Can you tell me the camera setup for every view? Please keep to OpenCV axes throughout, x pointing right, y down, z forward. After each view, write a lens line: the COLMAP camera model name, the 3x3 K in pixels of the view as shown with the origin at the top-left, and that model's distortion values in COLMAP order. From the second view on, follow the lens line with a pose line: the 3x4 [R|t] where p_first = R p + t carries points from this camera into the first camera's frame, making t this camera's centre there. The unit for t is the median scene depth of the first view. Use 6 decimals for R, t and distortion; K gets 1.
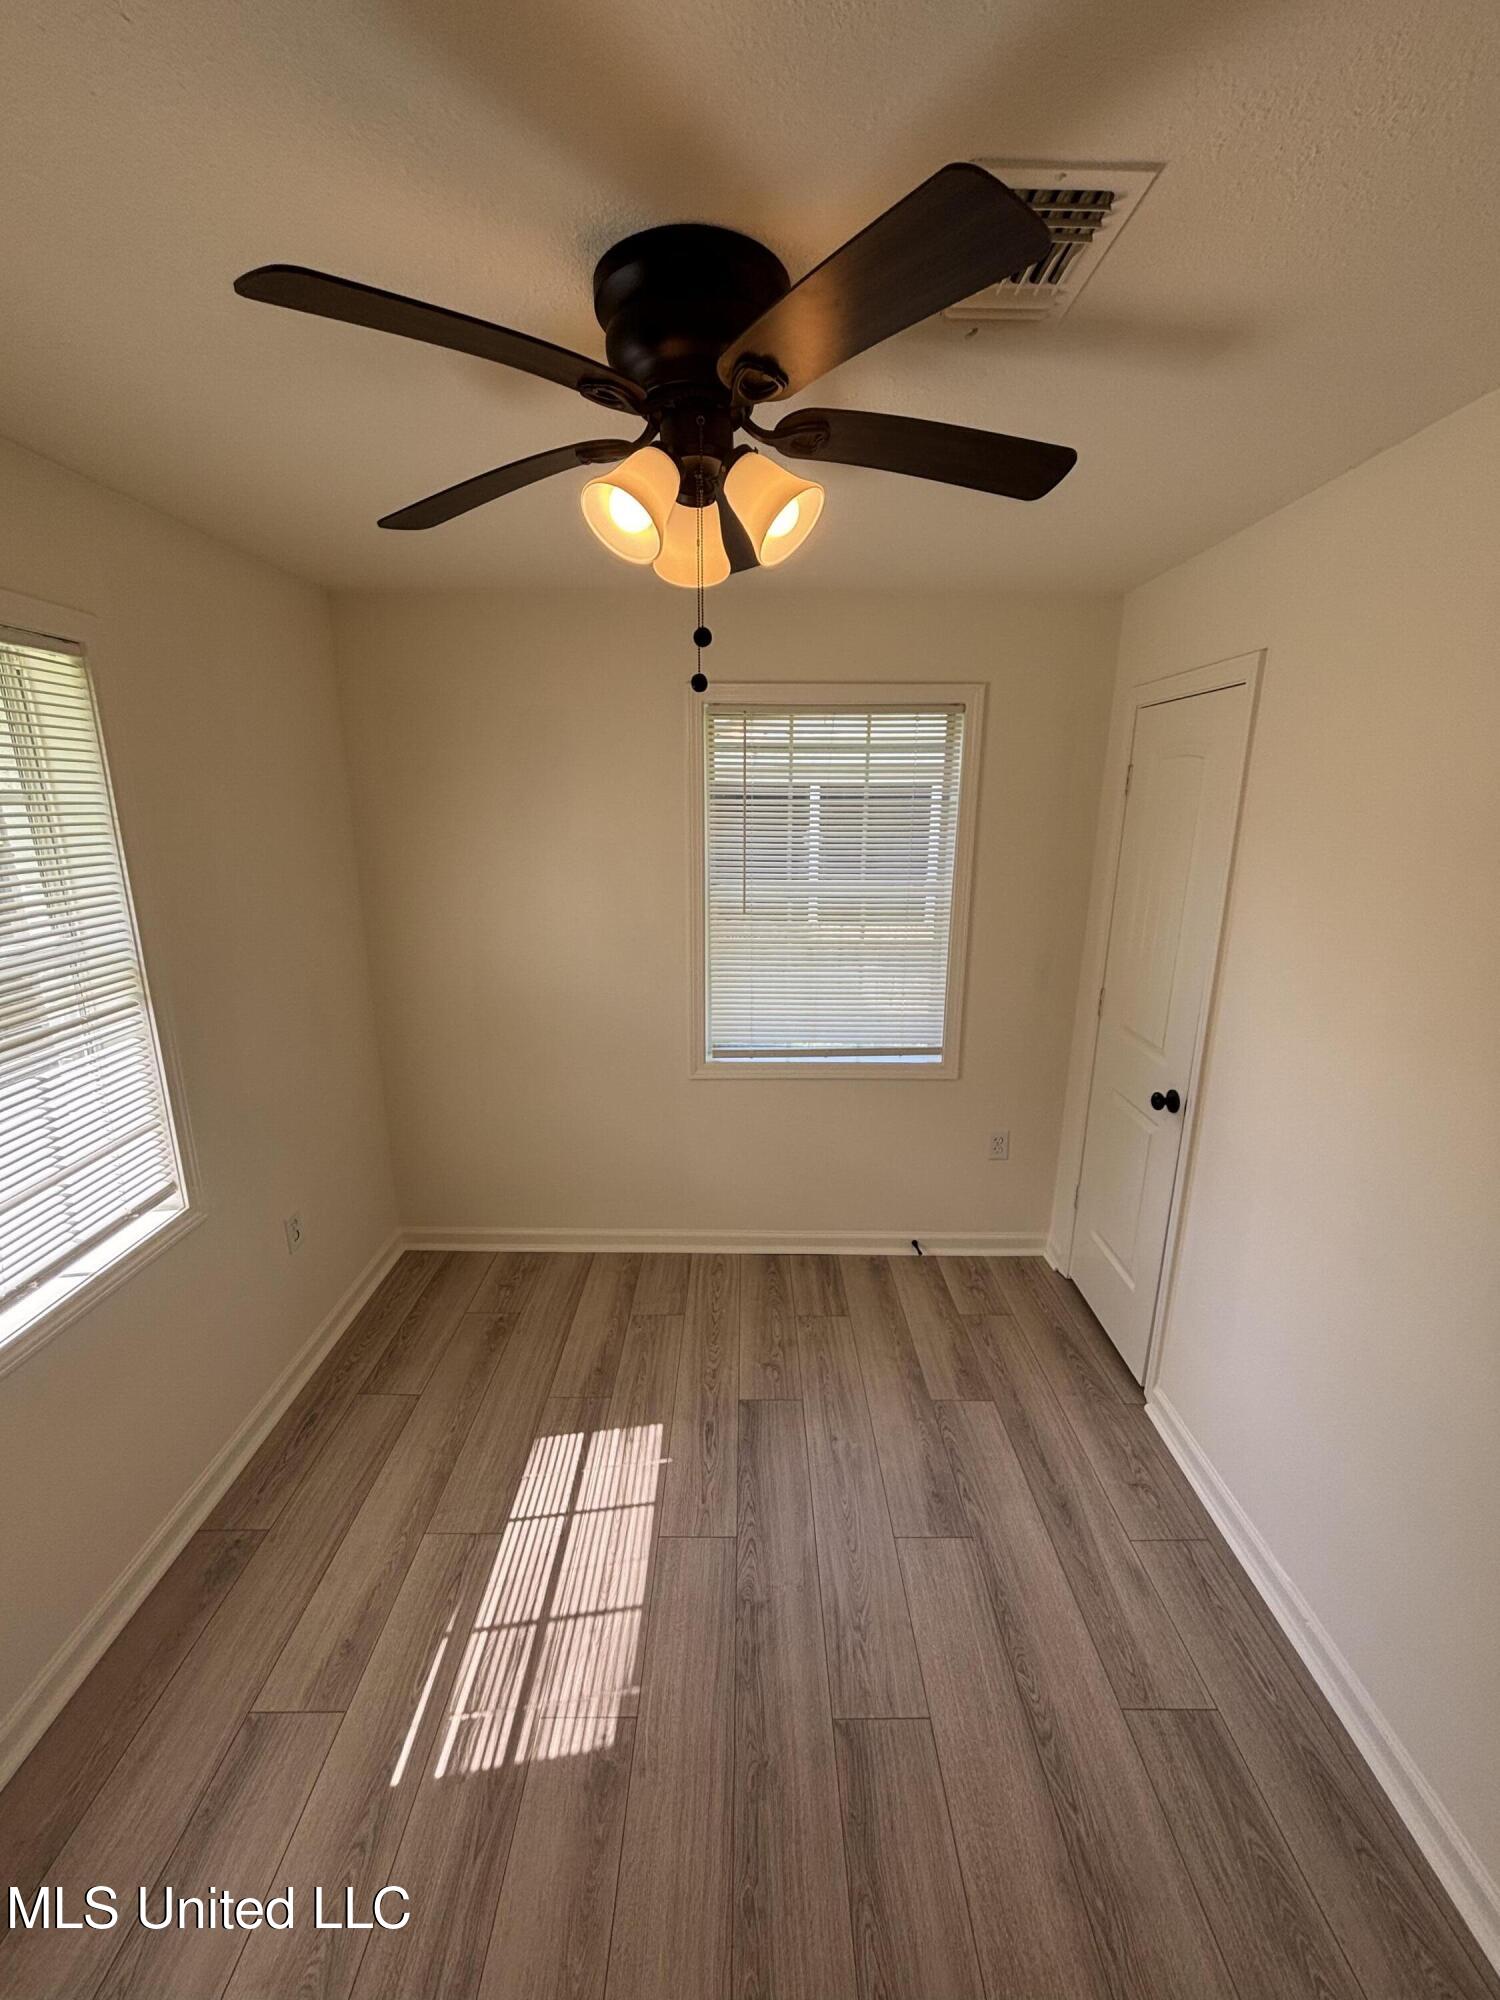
lens RADIAL K [[818.7, 0, 751.5], [0, 818.7, 997.8], [0, 0, 1]] dist [-0.000555, 0.005443]
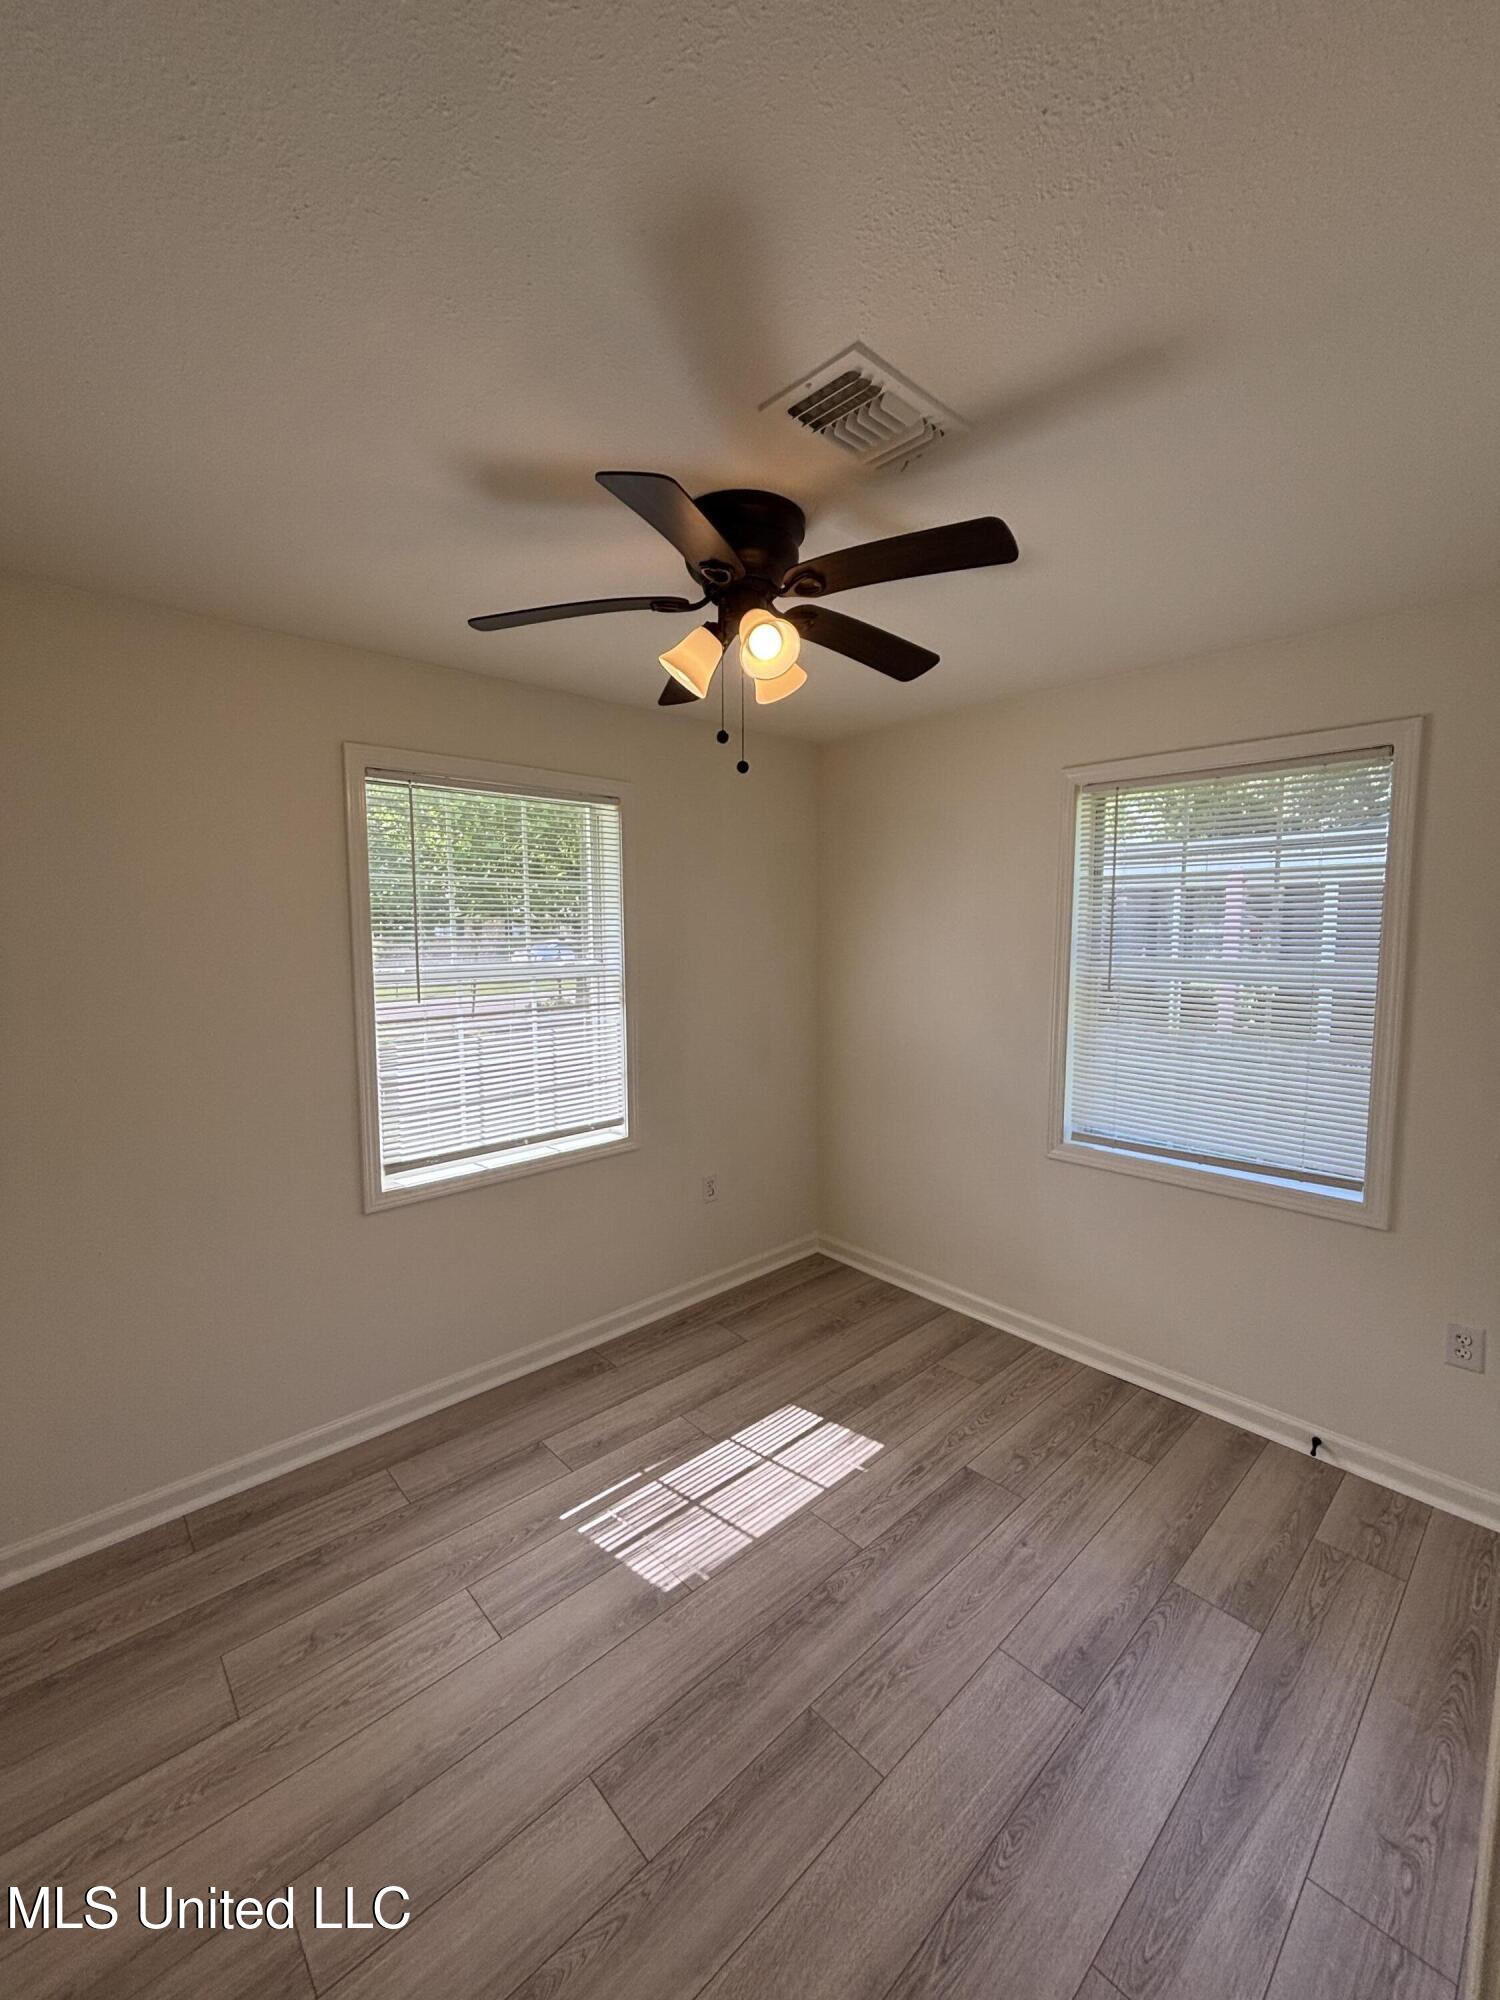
lens RADIAL K [[818.7, 0, 751.5], [0, 818.7, 997.8], [0, 0, 1]] dist [-0.000555, 0.005443]
pose [[0.673240, 0.059872, -0.736996, 0.562920], [-0.174018, 0.981550, -0.079225, 0.073462], [0.718655, 0.181588, 0.671238, 0.069663]]
